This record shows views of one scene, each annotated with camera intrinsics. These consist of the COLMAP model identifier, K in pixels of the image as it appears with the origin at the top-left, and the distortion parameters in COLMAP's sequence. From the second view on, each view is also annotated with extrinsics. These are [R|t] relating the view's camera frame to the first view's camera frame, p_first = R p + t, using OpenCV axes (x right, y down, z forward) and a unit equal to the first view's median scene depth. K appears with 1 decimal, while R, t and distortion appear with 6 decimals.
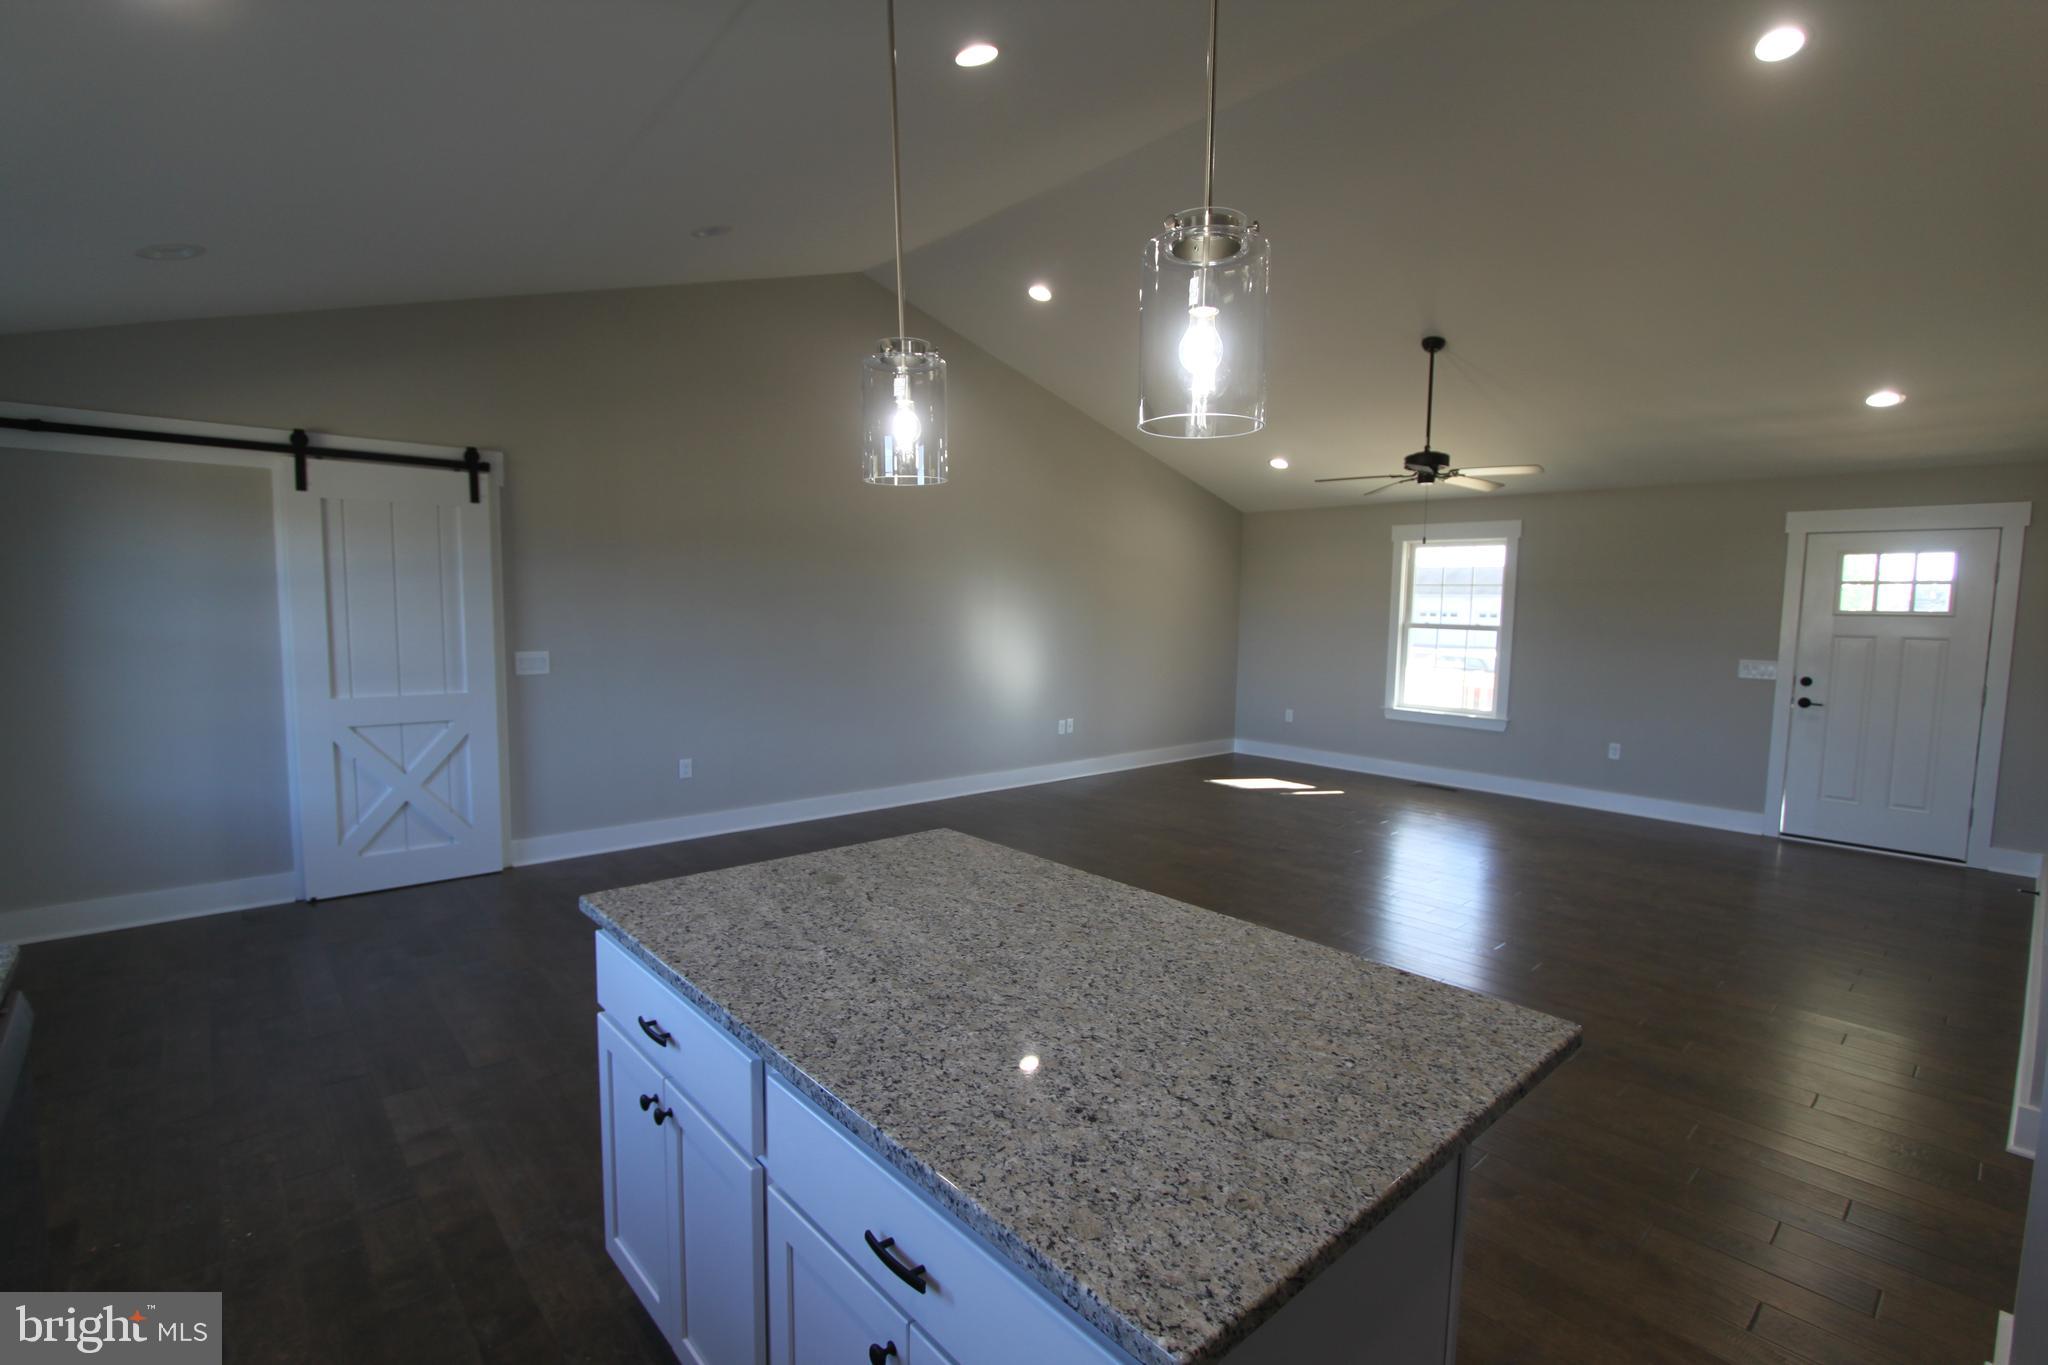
lens RADIAL K [[943.2, 0, 1024.5], [0, 943.2, 682.6], [0, 0, 1]] dist [-0.016474, 0.002108]
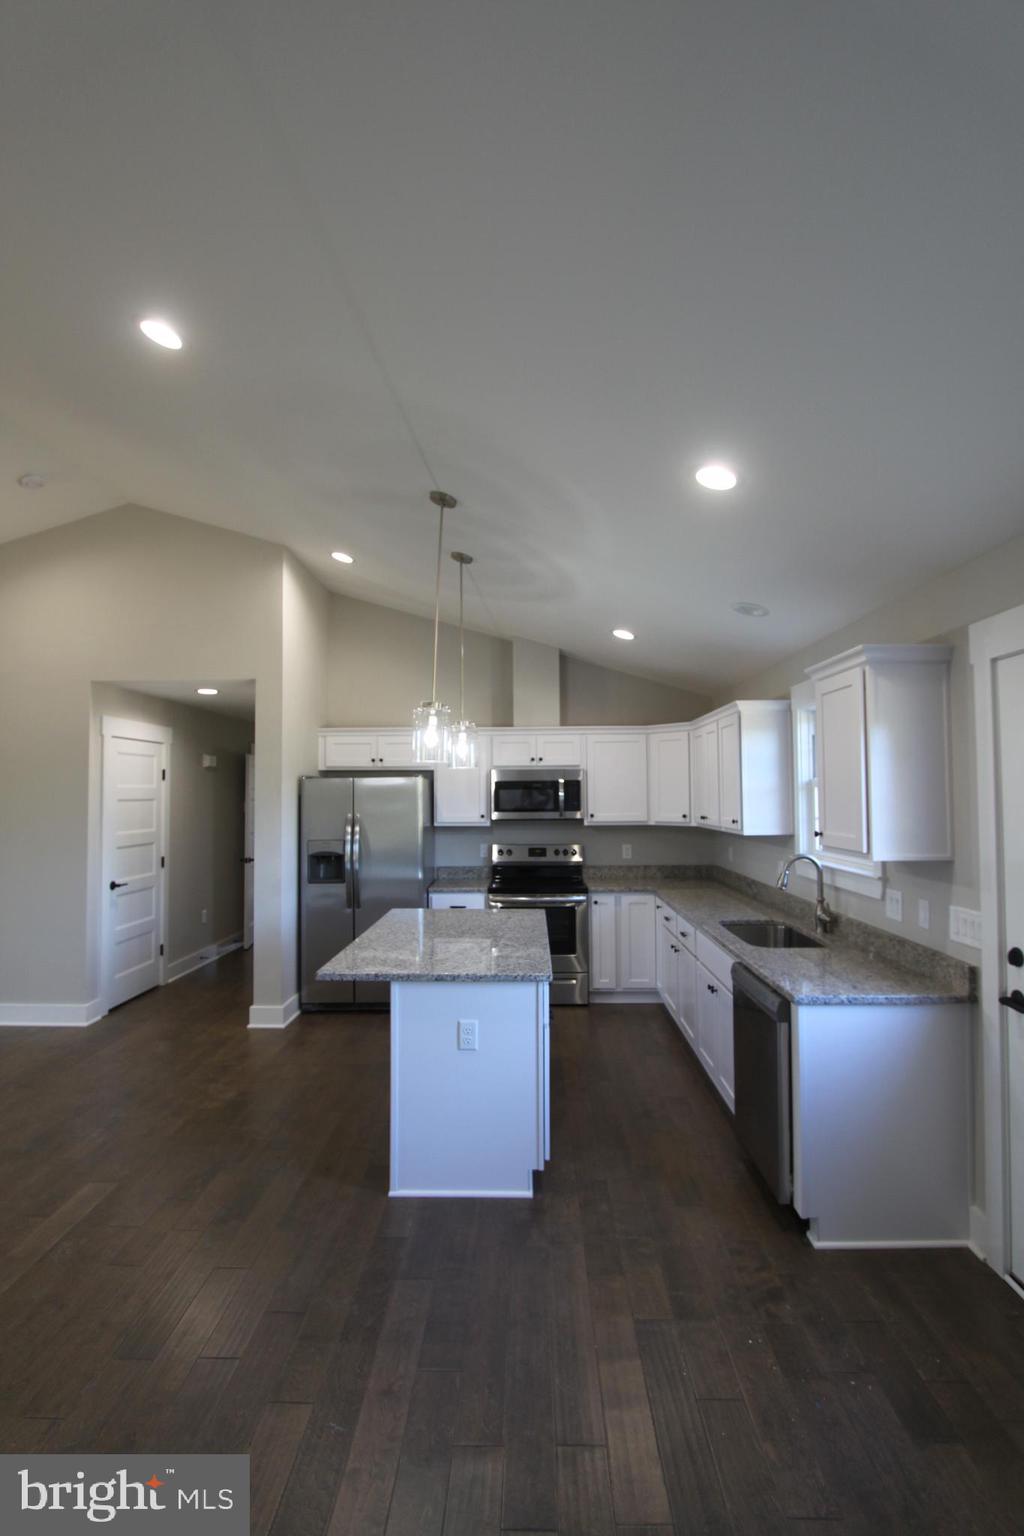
lens RADIAL K [[707.4, 0, 514.3], [0, 707.4, 765.1], [0, 0, 1]] dist [-0.016474, 0.002108]
pose [[-0.729576, 0.016146, 0.683709, -0.445211], [0.051115, 0.998212, 0.030970, -0.079127], [-0.681987, 0.057543, -0.729097, 0.656585]]
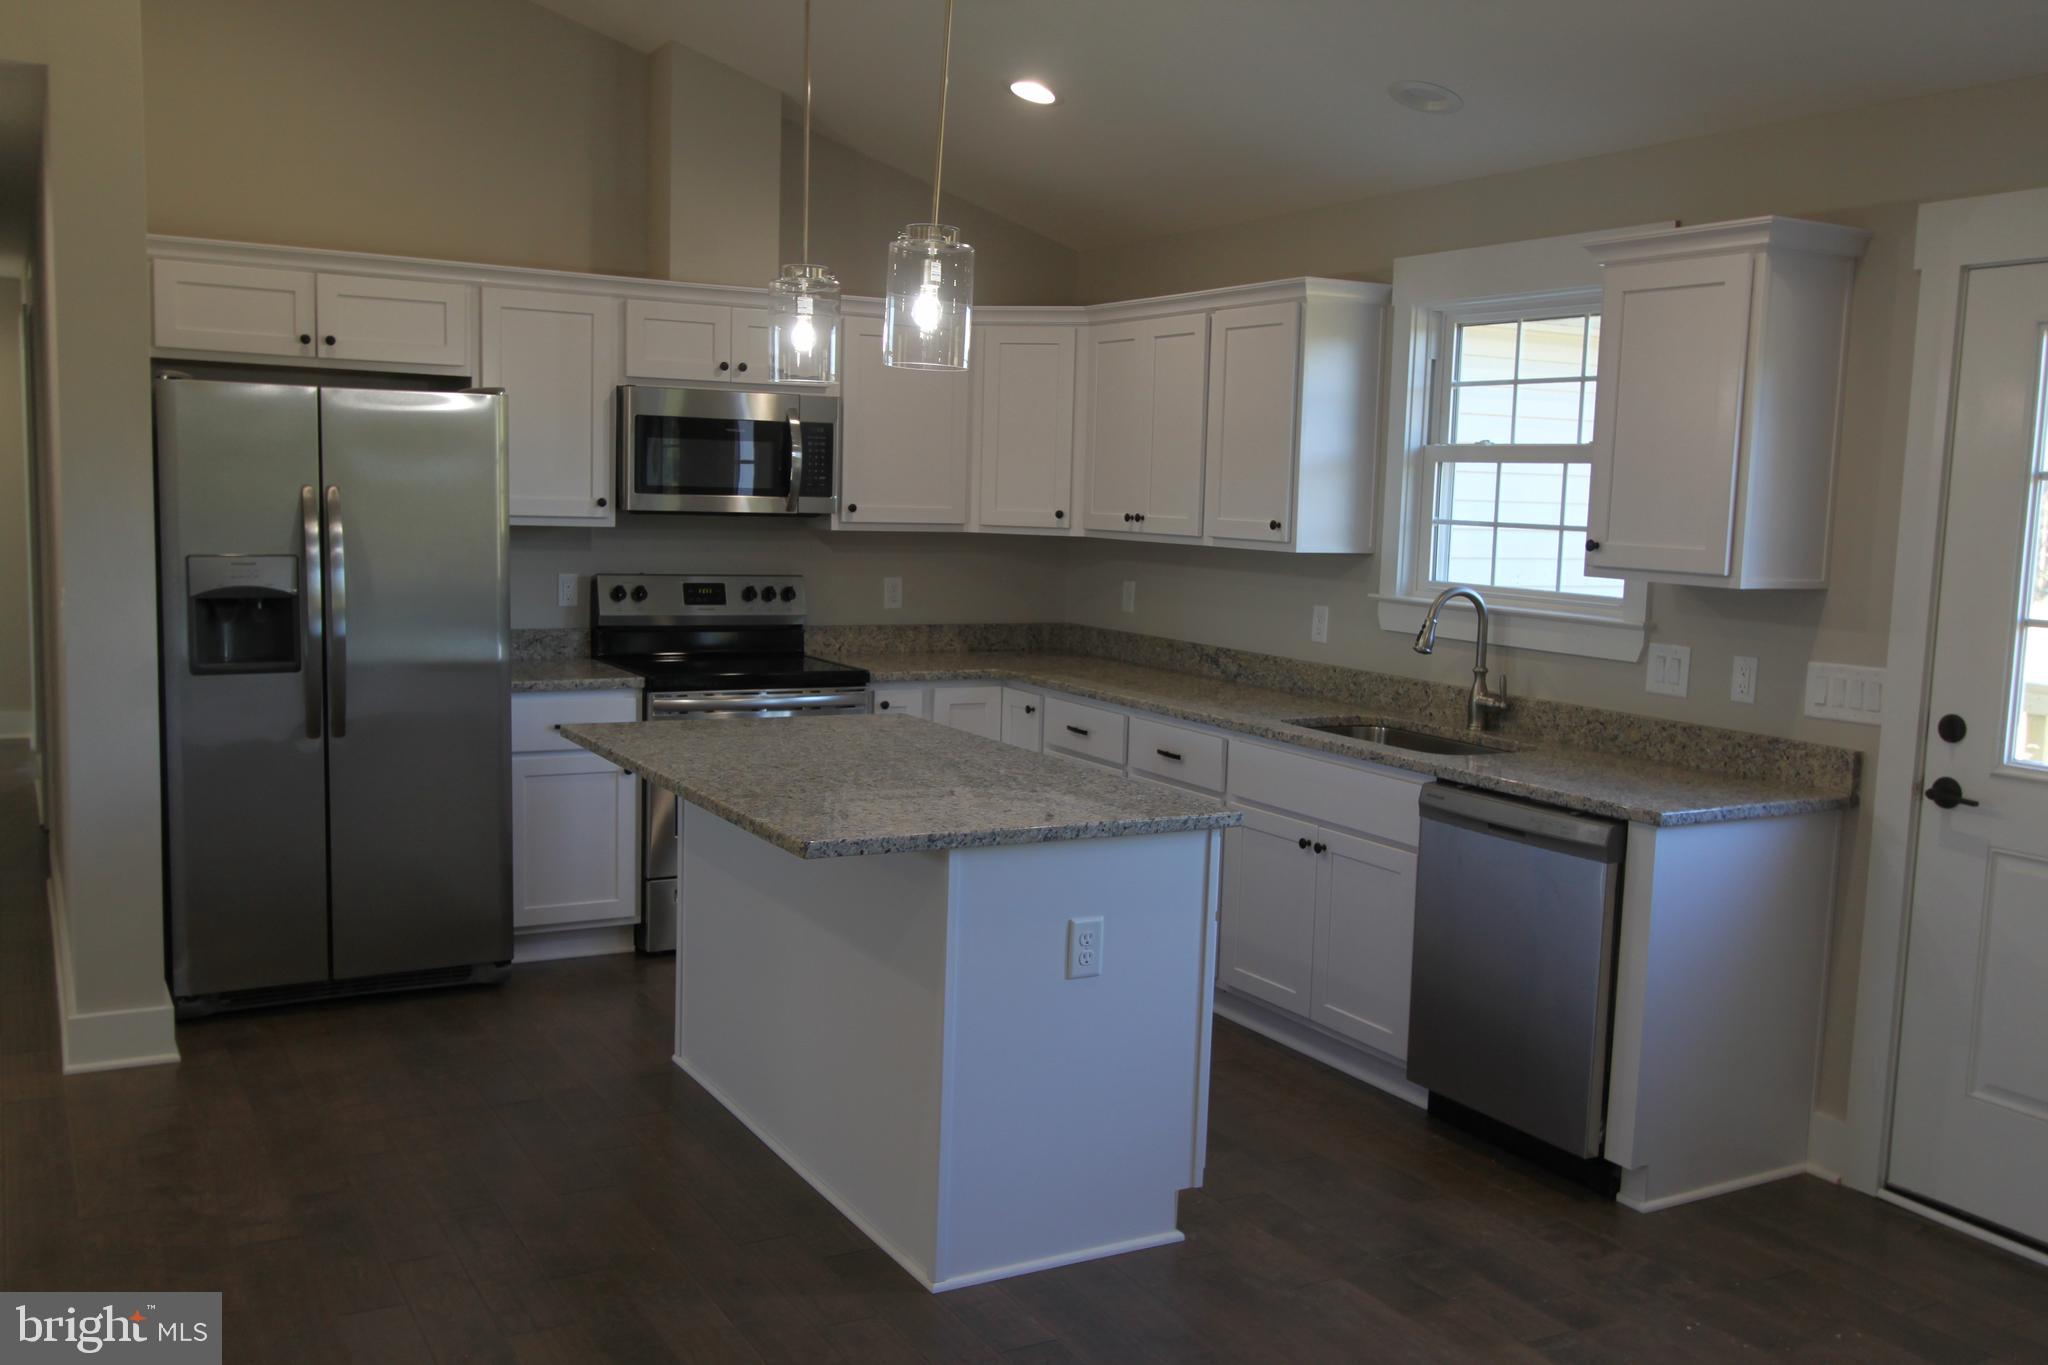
lens RADIAL K [[1824.7, 0, 1026.3], [0, 1824.7, 689.9], [0, 0, 1]] dist [-0.004081, 0.015082]
pose [[-0.975570, -0.070614, 0.208029, -0.201243], [-0.029103, 0.980129, 0.196215, -0.082930], [-0.217751, 0.185367, -0.958240, 0.893231]]
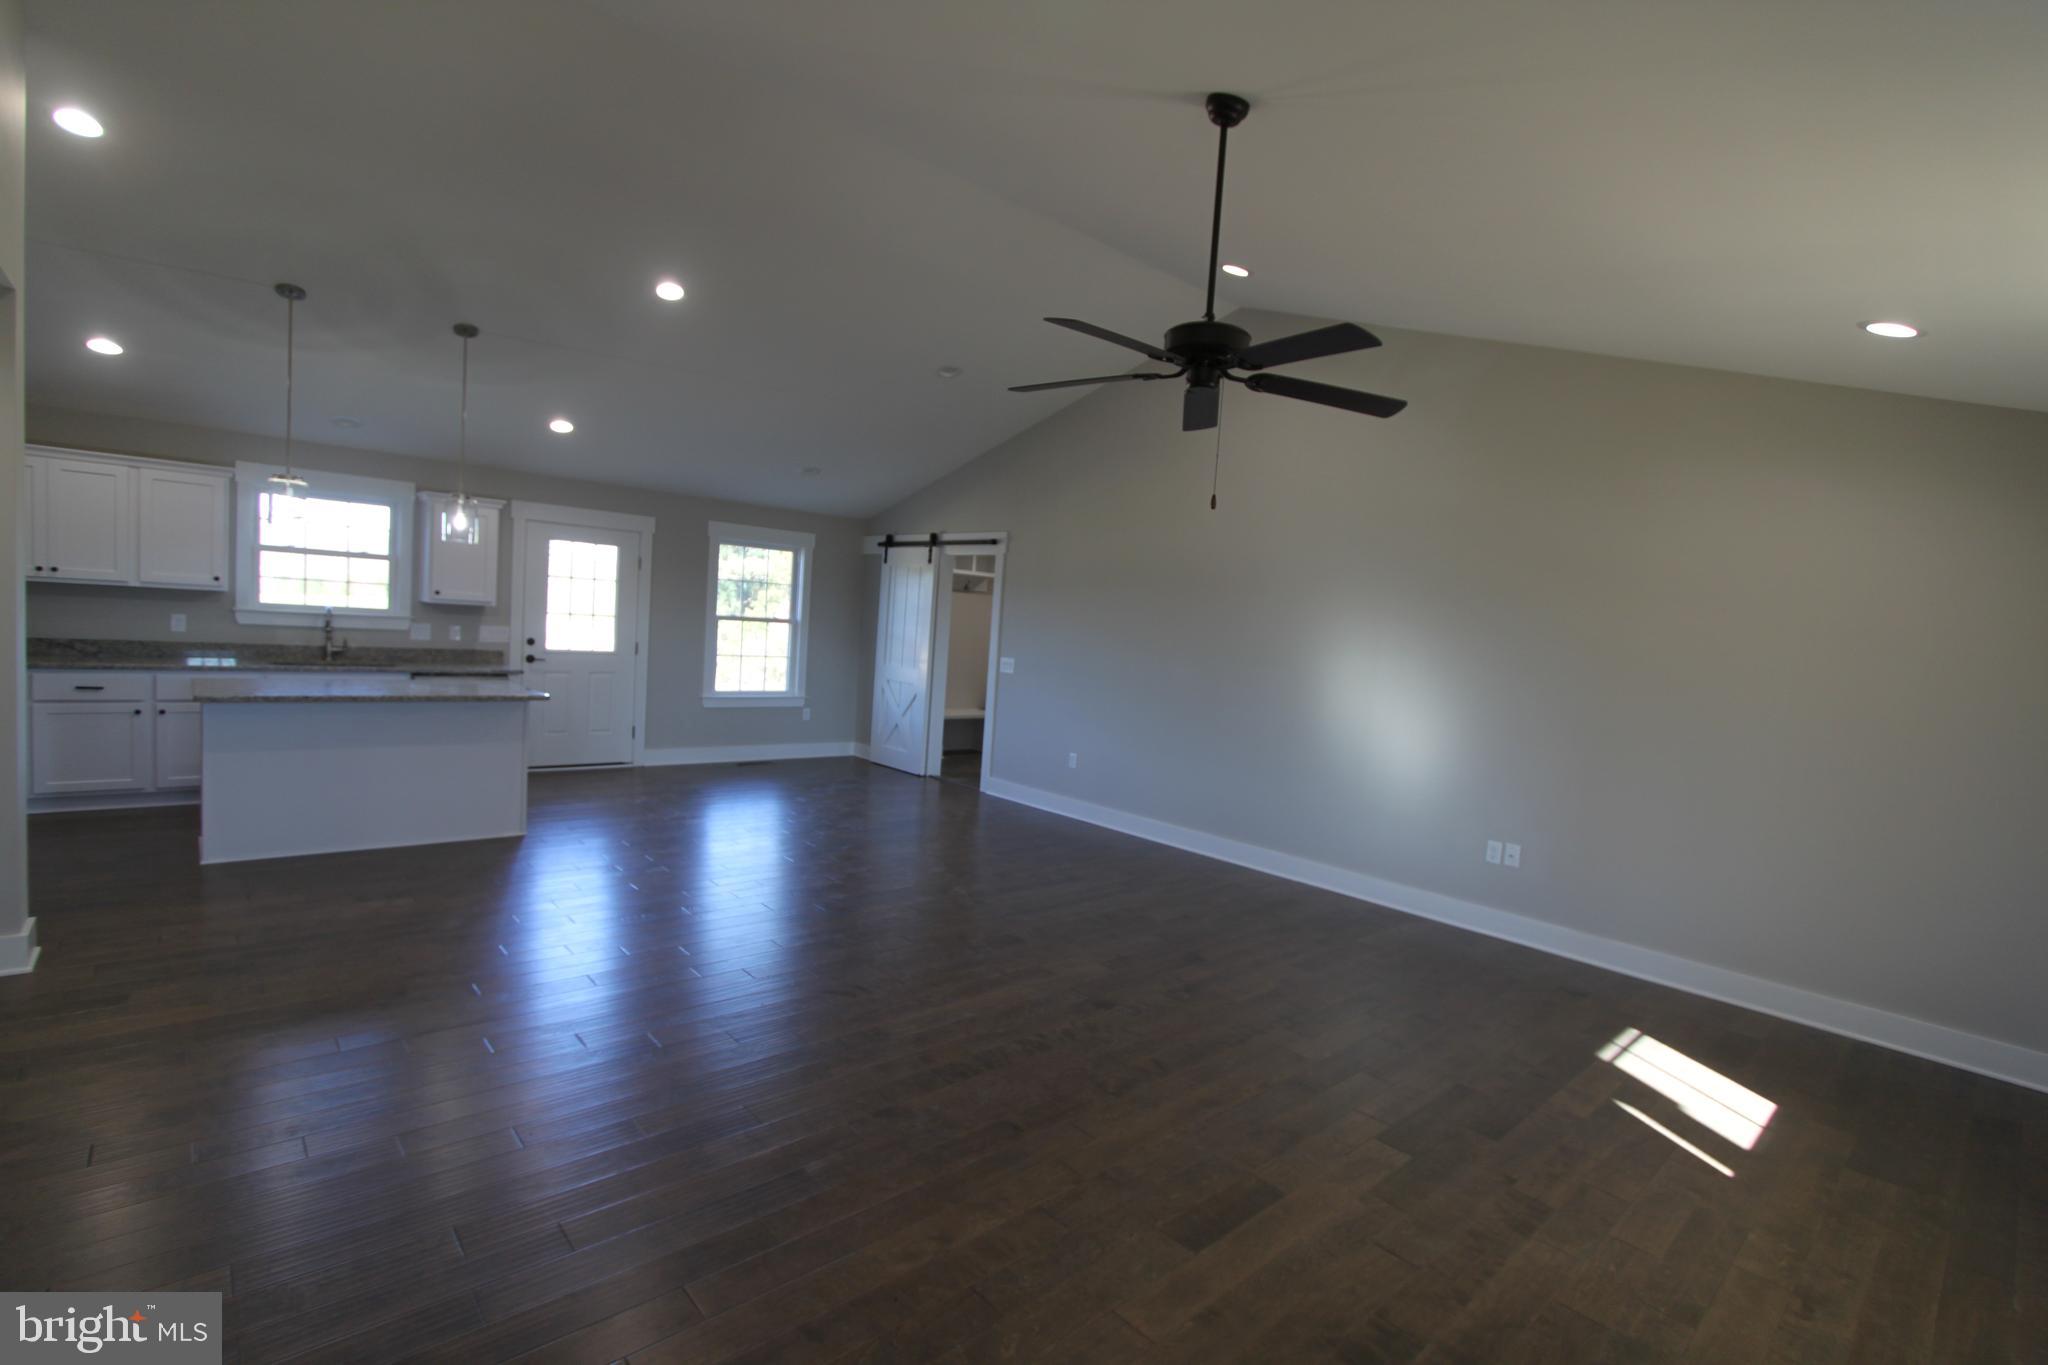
lens RADIAL K [[943.2, 0, 1026.4], [0, 943.2, 690.9], [0, 0, 1]] dist [-0.016474, 0.002108]
pose [[0.009643, 0.061426, -0.998065, 0.860435], [-0.154283, 0.986251, 0.059208, -0.064306], [0.987980, 0.153413, 0.018987, 0.847463]]
